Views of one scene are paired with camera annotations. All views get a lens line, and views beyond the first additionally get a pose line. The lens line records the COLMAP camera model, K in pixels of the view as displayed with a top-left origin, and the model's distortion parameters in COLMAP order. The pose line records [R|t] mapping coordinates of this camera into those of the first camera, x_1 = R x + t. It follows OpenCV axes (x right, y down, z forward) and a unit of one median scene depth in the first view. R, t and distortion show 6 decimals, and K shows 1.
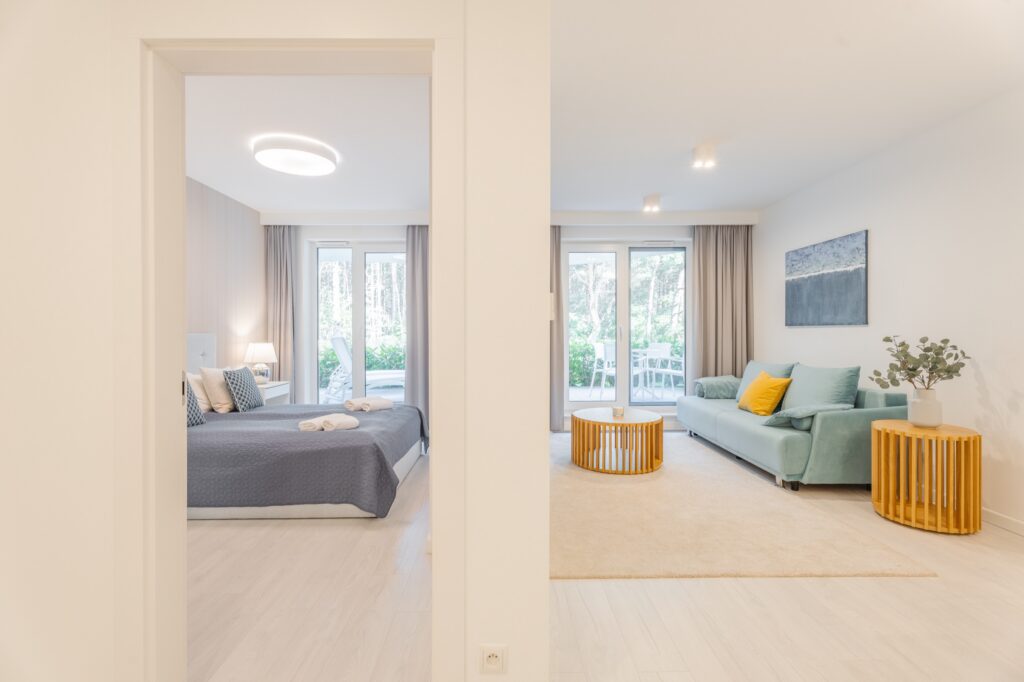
lens RADIAL K [[454.2, 0, 505.3], [0, 454.2, 334.5], [0, 0, 1]] dist [0.000796, 0.000012]
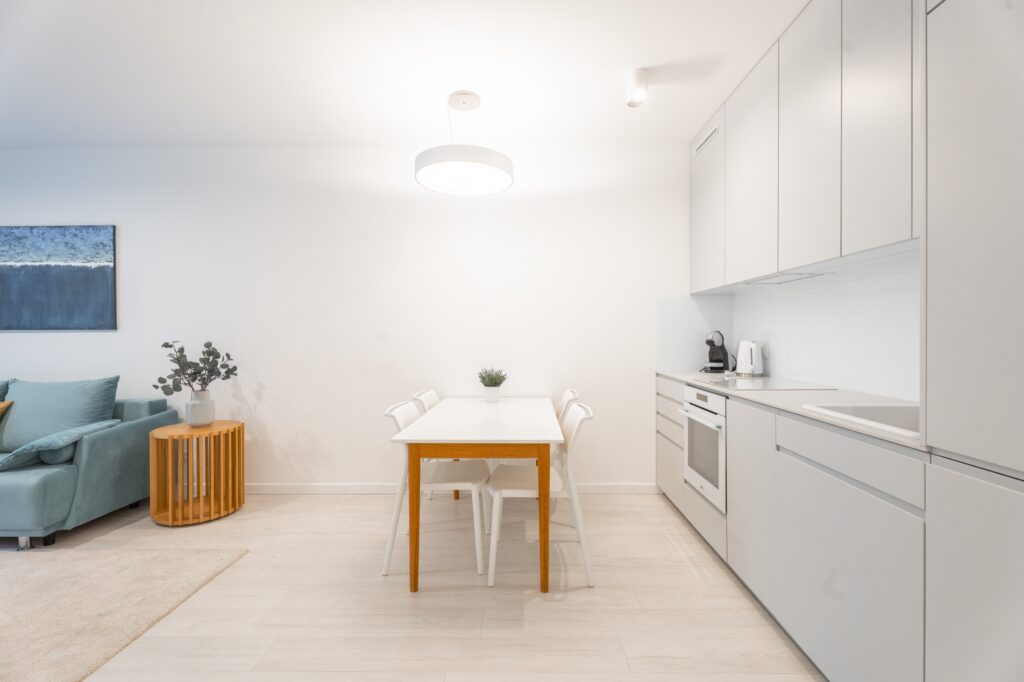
lens RADIAL K [[455.9, 0, 521.1], [0, 455.9, 339.2], [0, 0, 1]] dist [0.000655, -0.000670]
pose [[0.014436, -0.004346, 0.999886, -0.099871], [0.007827, 0.999960, 0.004233, -0.000124], [-0.999865, 0.007765, 0.014469, 0.162619]]
